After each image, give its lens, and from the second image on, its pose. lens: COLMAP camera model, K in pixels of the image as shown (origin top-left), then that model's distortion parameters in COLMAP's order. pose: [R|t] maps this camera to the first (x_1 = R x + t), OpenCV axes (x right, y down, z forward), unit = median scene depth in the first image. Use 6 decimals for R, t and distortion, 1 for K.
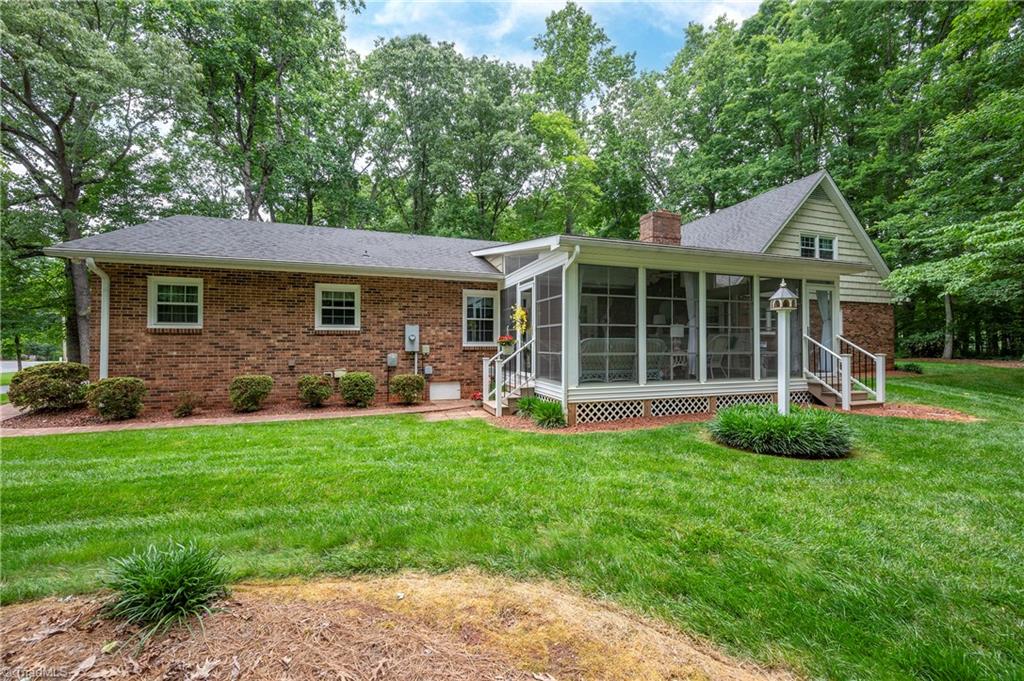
lens RADIAL K [[403.8, 0, 509.5], [0, 403.8, 339.4], [0, 0, 1]] dist [-0.000577, 0.000724]
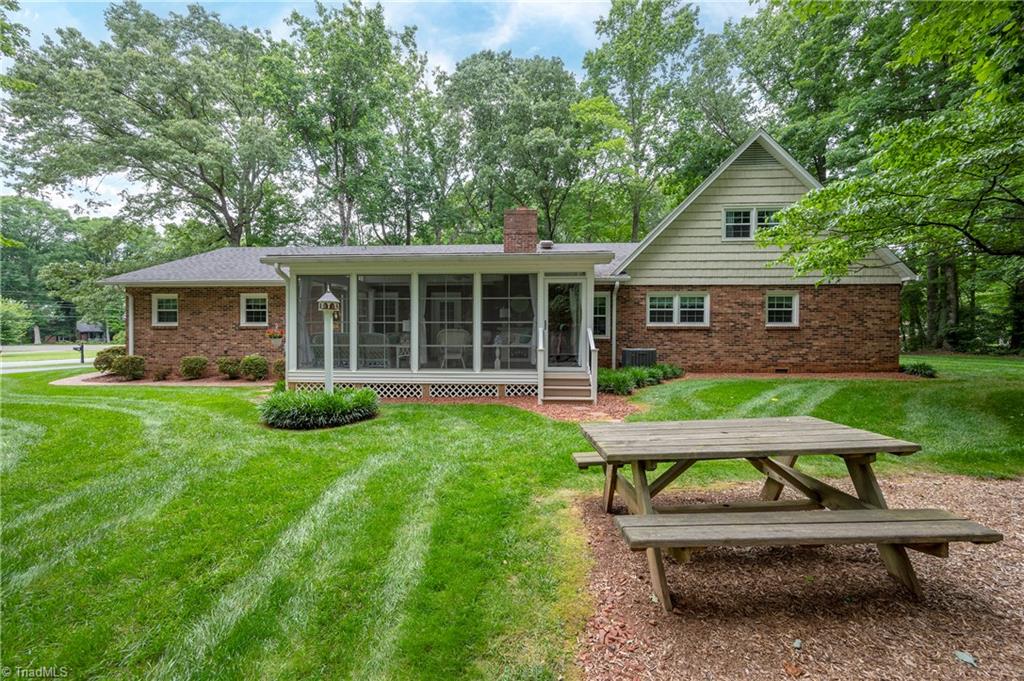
lens RADIAL K [[403.8, 0, 518.0], [0, 403.8, 337.7], [0, 0, 1]] dist [-0.000577, 0.000724]
pose [[0.924703, 0.005401, -0.380651, 1.027314], [0.002472, 0.999793, 0.020191, -0.008619], [0.380681, -0.019612, 0.924498, 0.048012]]
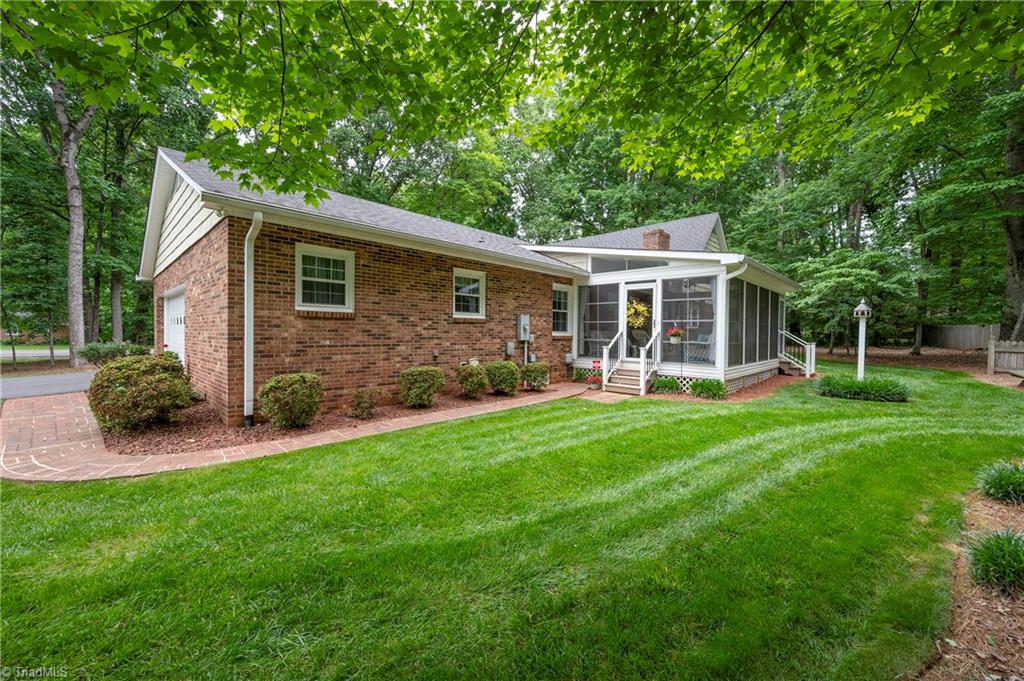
lens RADIAL K [[403.8, 0, 512.2], [0, 403.8, 336.6], [0, 0, 1]] dist [-0.000577, 0.000724]
pose [[0.885677, 0.006422, 0.464258, -0.830170], [-0.017328, 0.999665, 0.019230, 0.001016], [-0.463979, -0.025076, 0.885491, 0.111418]]
